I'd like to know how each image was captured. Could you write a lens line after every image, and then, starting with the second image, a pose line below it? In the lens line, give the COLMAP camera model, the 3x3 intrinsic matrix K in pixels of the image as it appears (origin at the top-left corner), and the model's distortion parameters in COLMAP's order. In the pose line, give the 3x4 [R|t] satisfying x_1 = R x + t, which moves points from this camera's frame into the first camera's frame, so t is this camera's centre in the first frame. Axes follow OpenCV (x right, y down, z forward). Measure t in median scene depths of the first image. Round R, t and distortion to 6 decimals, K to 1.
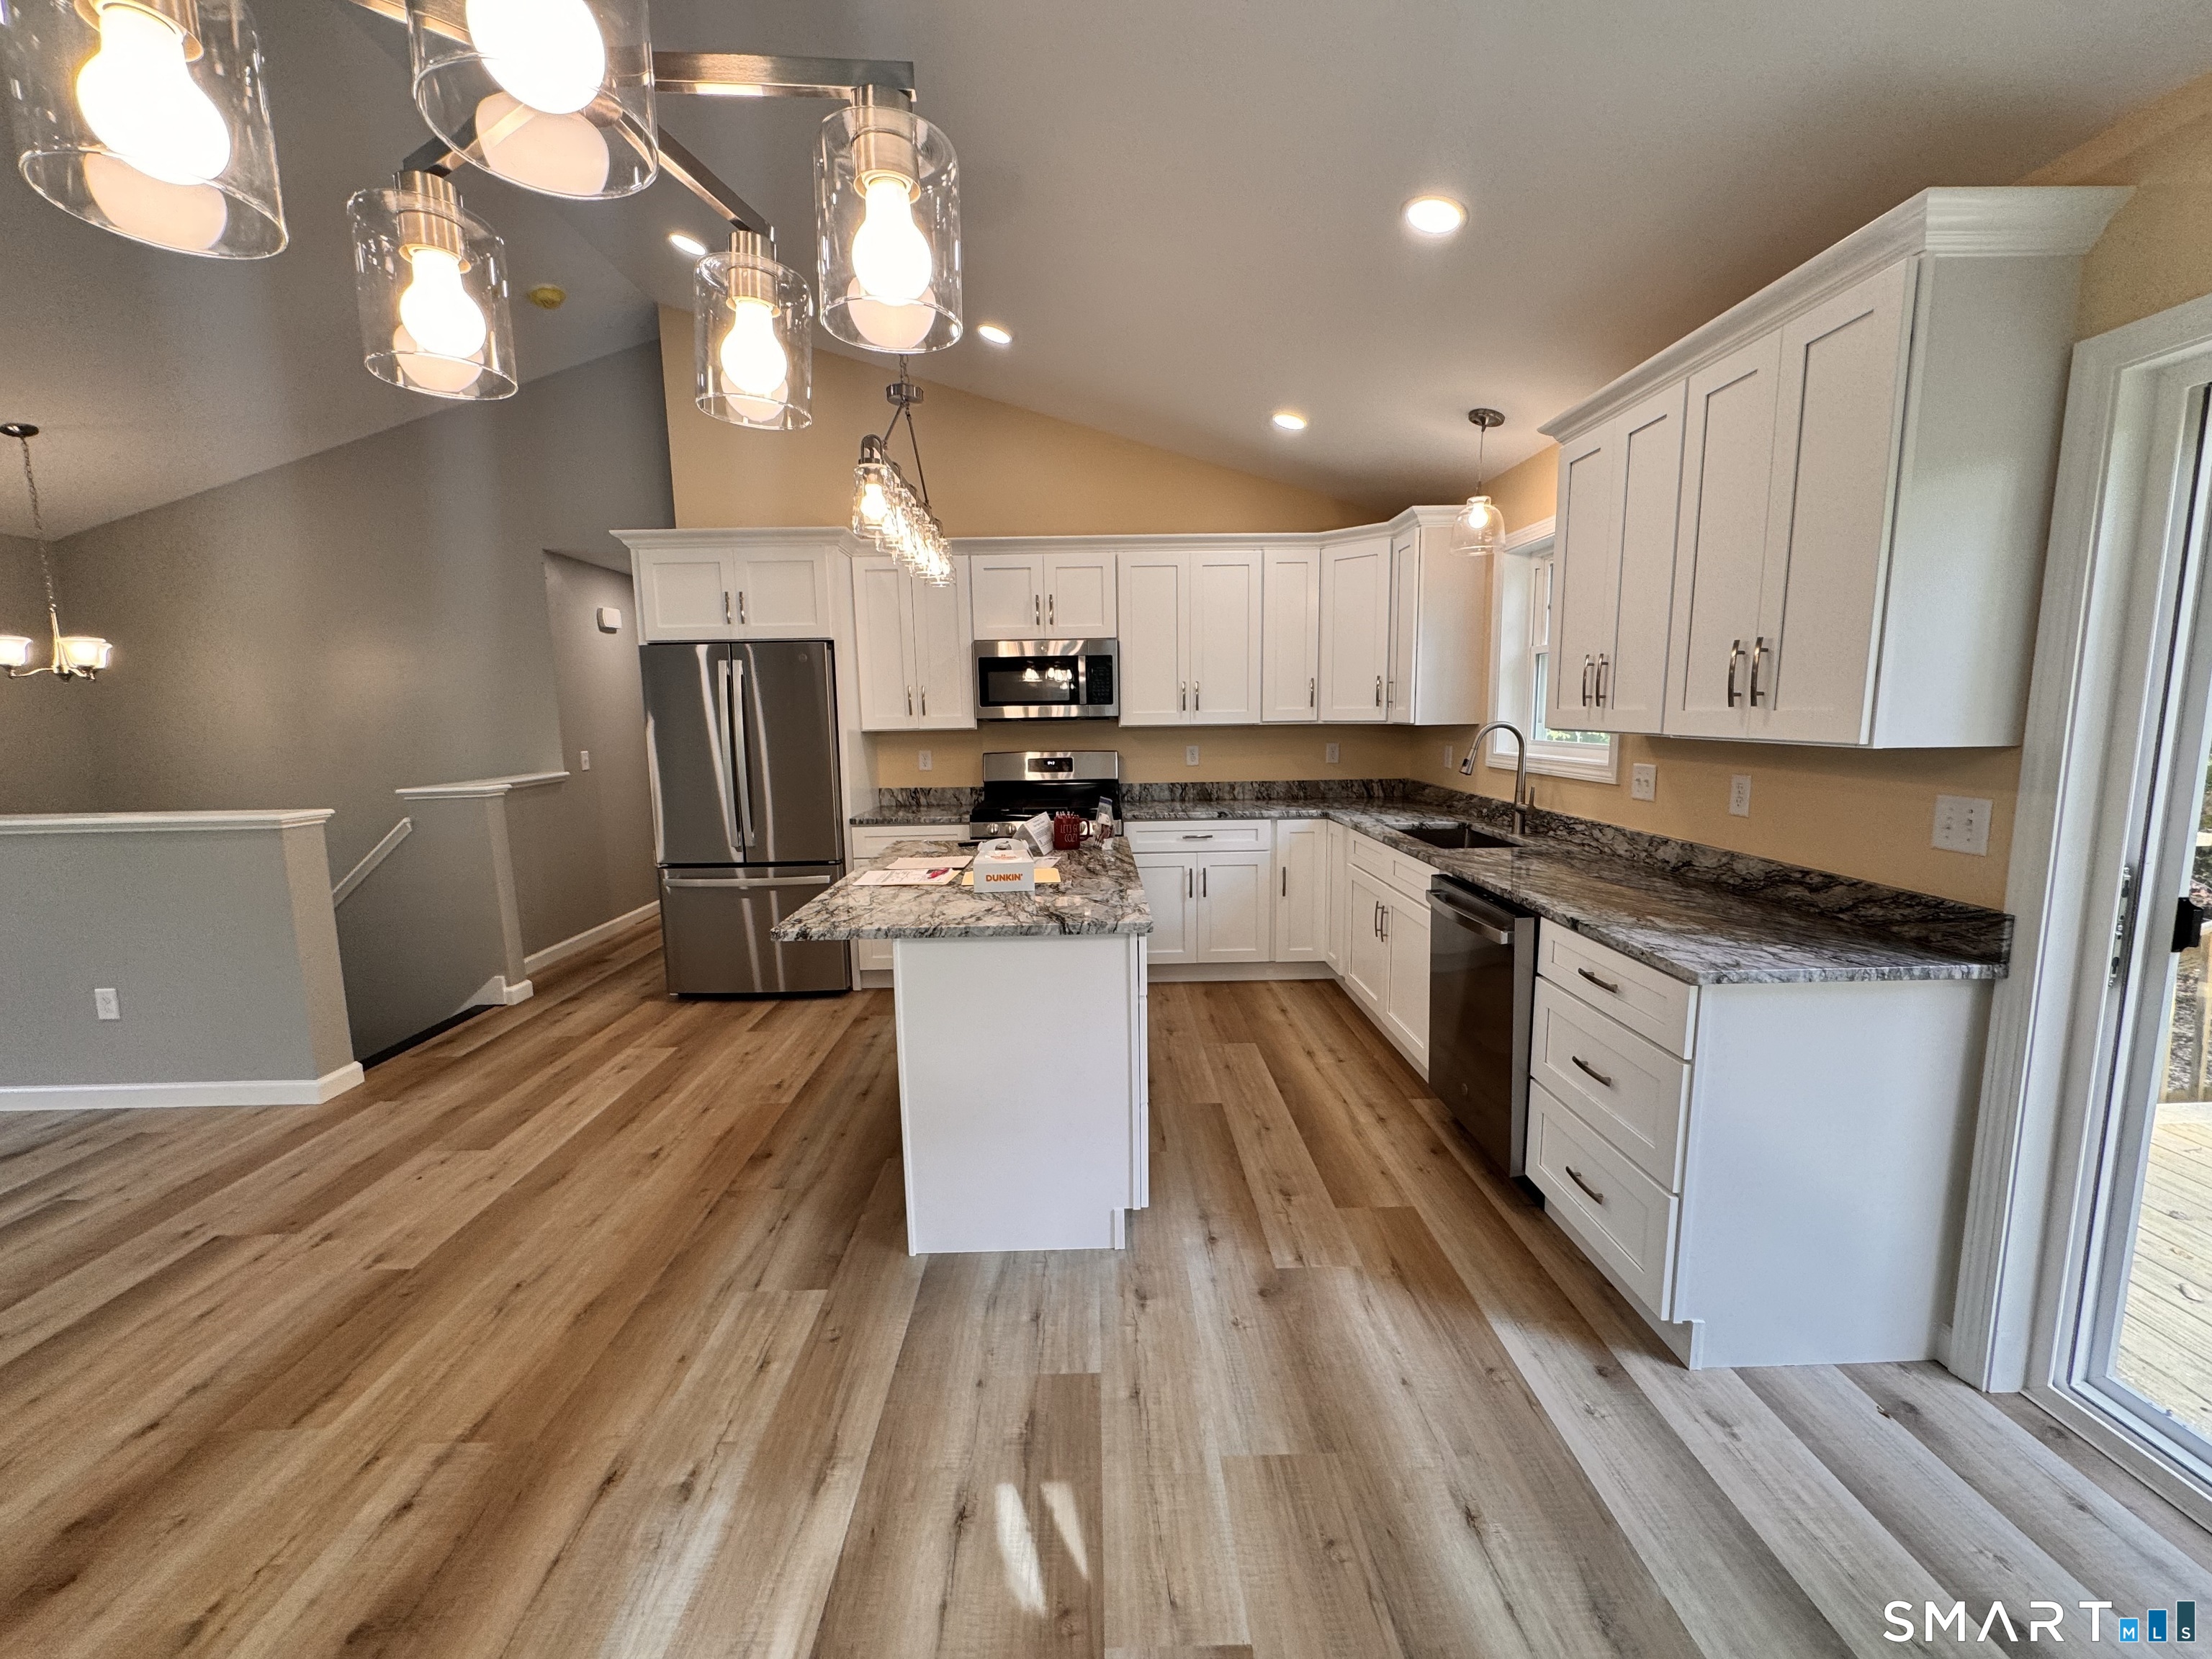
lens RADIAL K [[881.3, 0, 1104.1], [0, 881.3, 830.0], [0, 0, 1]] dist [-0.001353, -0.000544]
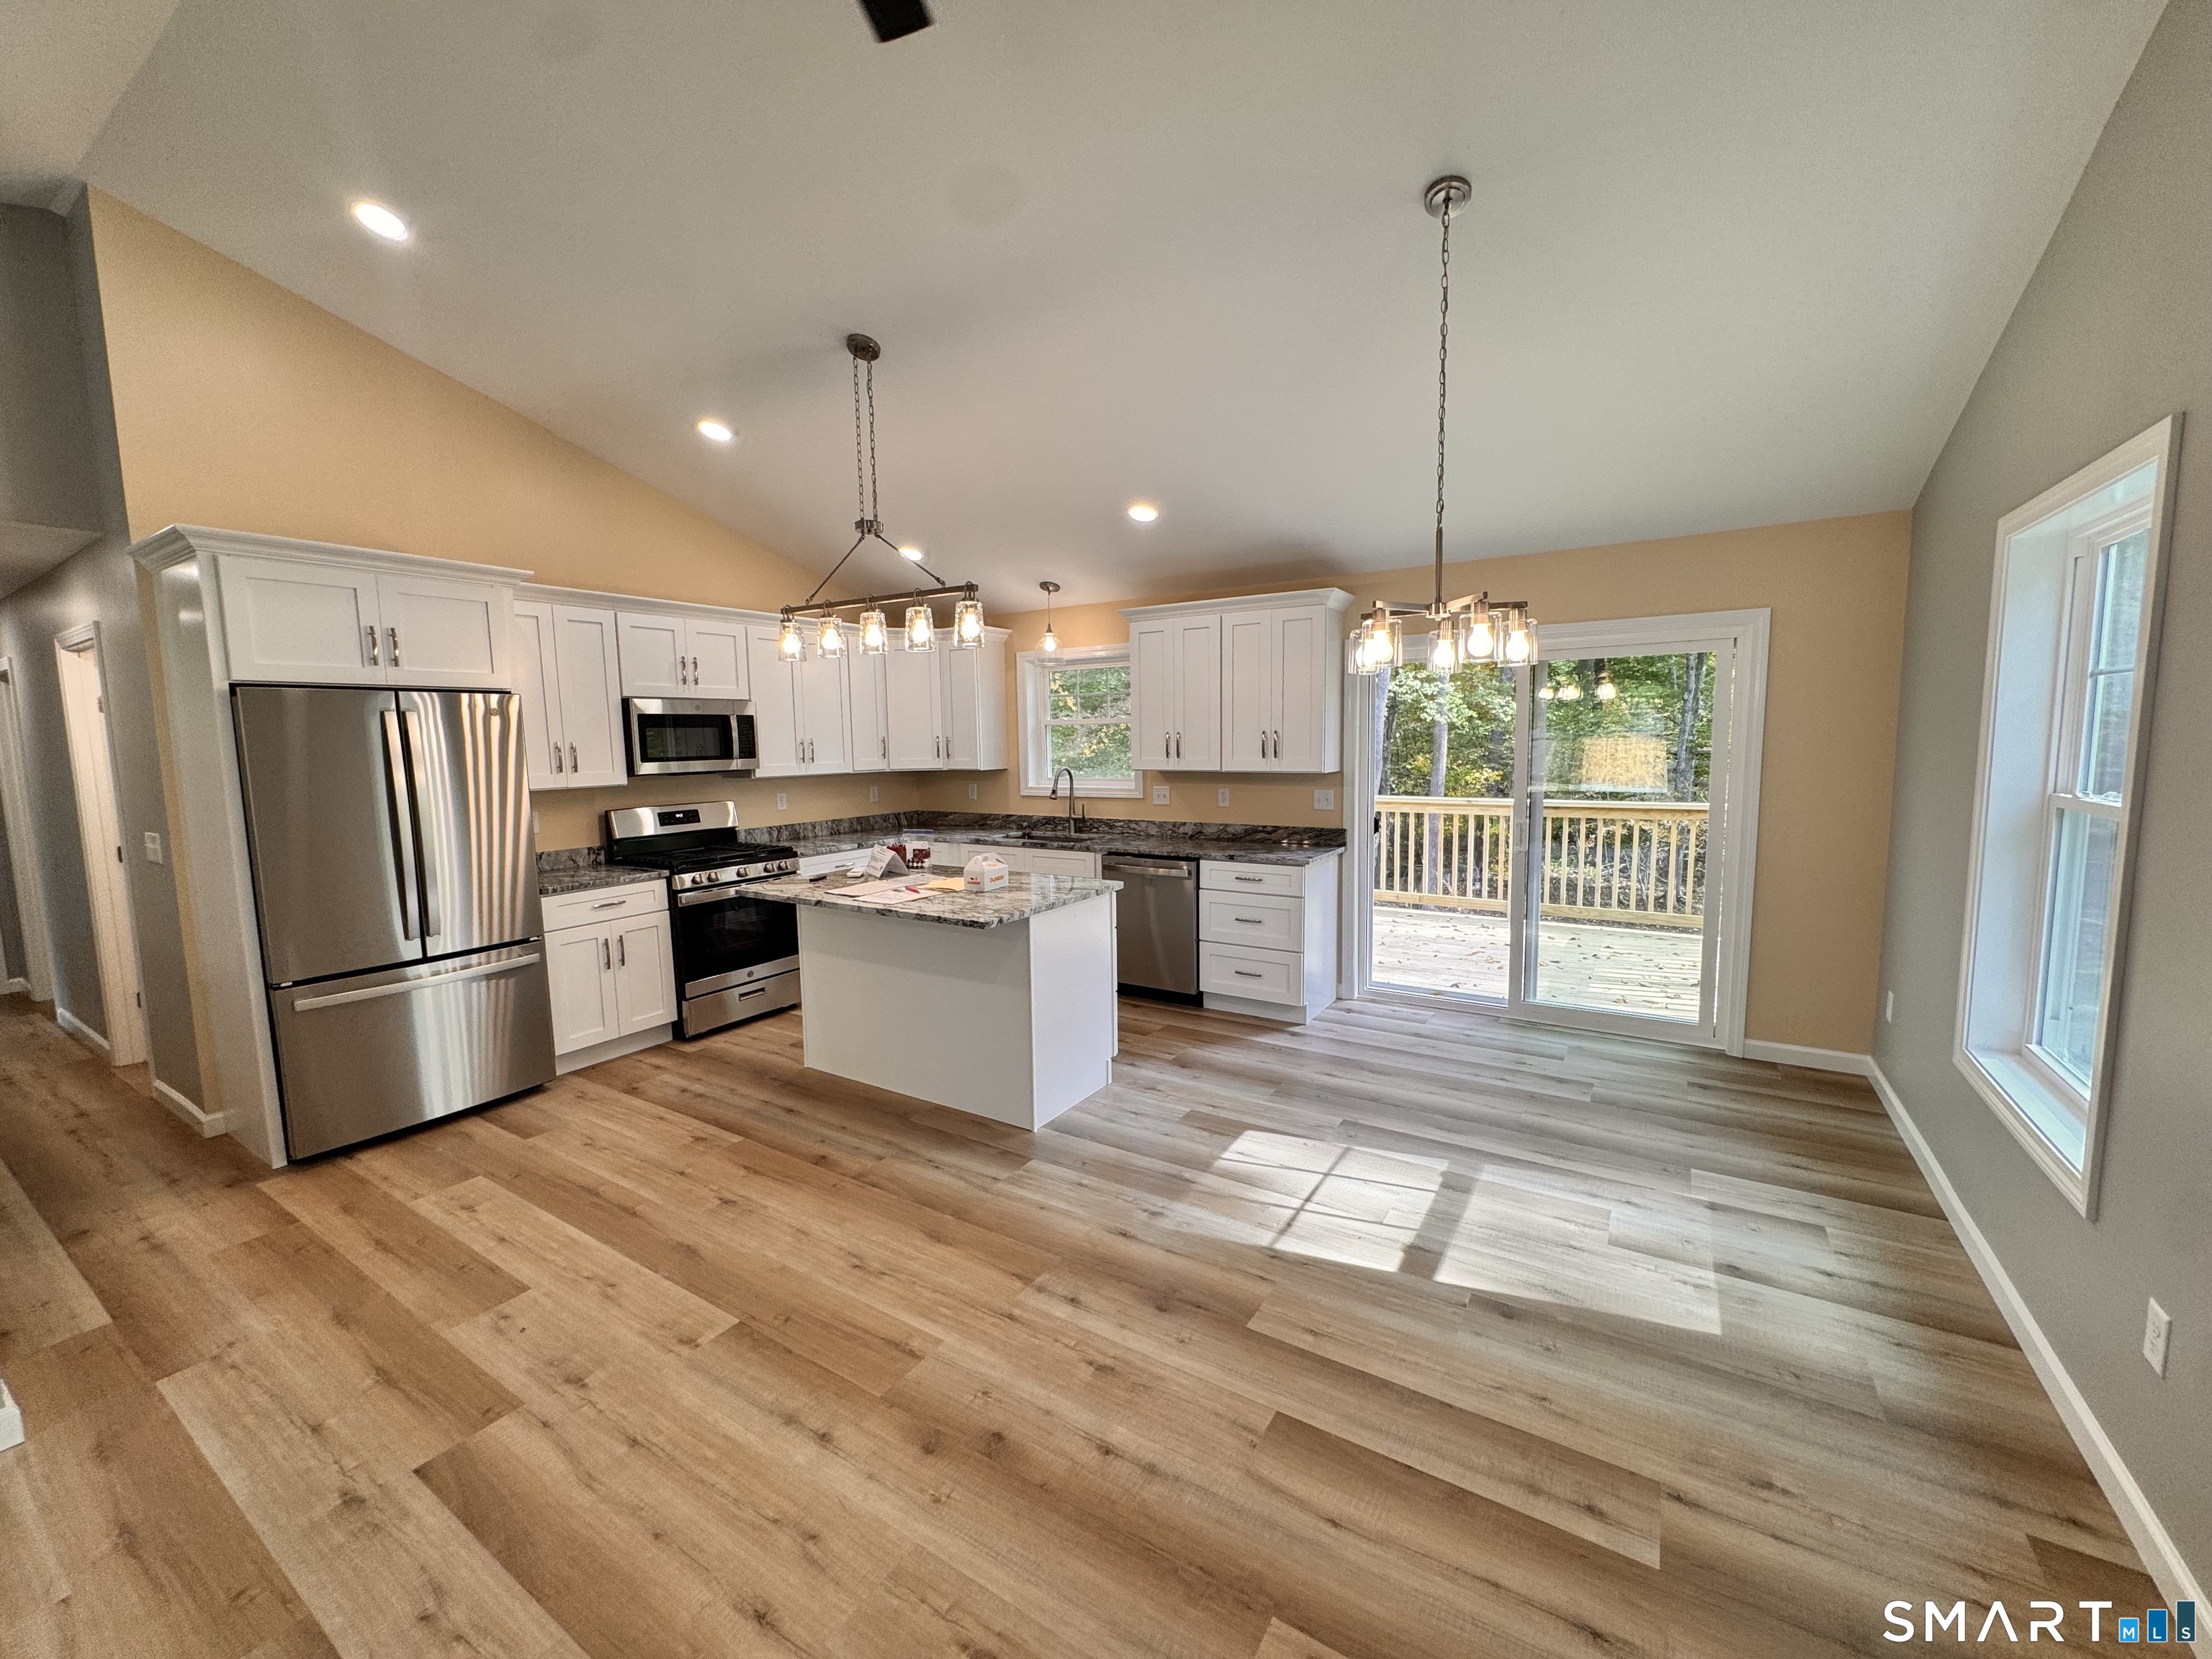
lens RADIAL K [[881.3, 0, 1107.7], [0, 881.3, 829.9], [0, 0, 1]] dist [-0.001353, -0.000544]
pose [[0.548179, -0.079861, 0.832539, -1.047677], [0.121623, 0.992461, 0.015119, -0.022745], [-0.827470, 0.092968, 0.553760, 0.022824]]
